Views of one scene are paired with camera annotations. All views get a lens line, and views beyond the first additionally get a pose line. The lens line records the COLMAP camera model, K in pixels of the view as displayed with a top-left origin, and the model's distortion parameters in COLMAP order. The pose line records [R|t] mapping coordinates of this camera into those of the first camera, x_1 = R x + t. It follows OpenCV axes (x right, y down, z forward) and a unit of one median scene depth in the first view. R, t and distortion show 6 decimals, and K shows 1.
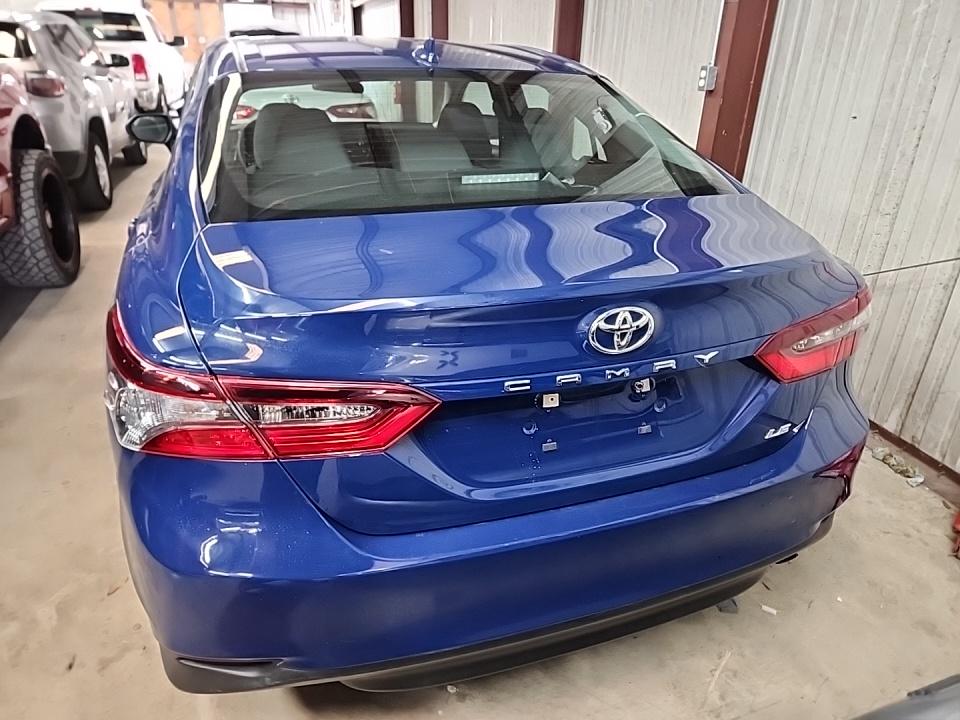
lens RADIAL K [[640.2, 0, 480.5], [0, 640.2, 359.1], [0, 0, 1]] dist [0.029406, -0.028020]
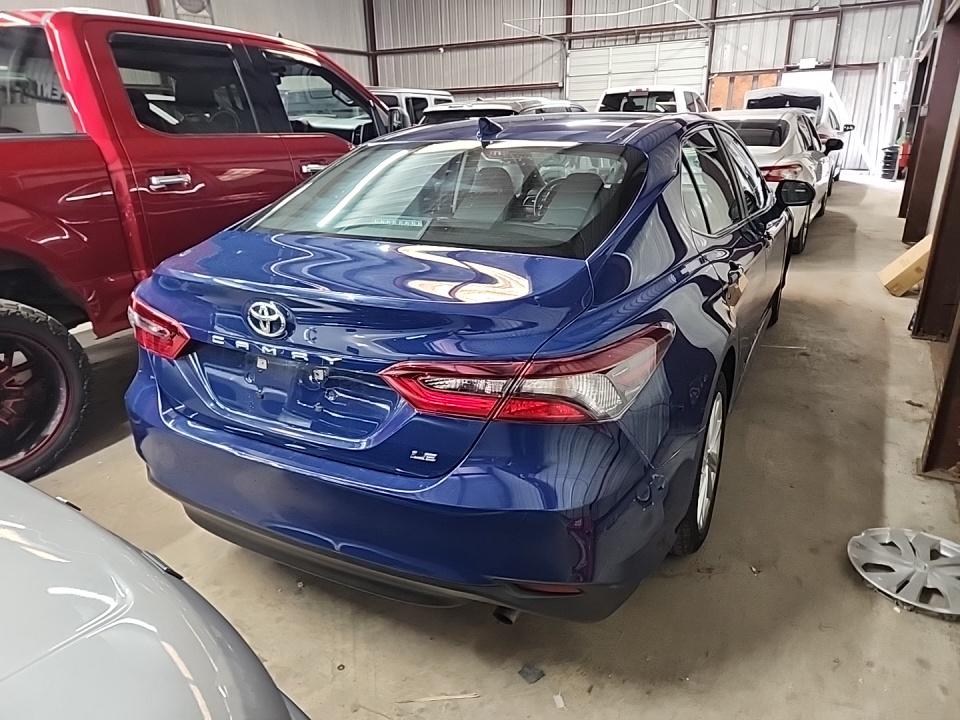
lens RADIAL K [[640.2, 0, 482.9], [0, 640.2, 366.1], [0, 0, 1]] dist [0.029406, -0.028020]
pose [[0.678860, 0.228023, -0.697965, 1.062737], [-0.281918, 0.958646, 0.038986, -0.092975], [0.677991, 0.170303, 0.715070, 0.210039]]
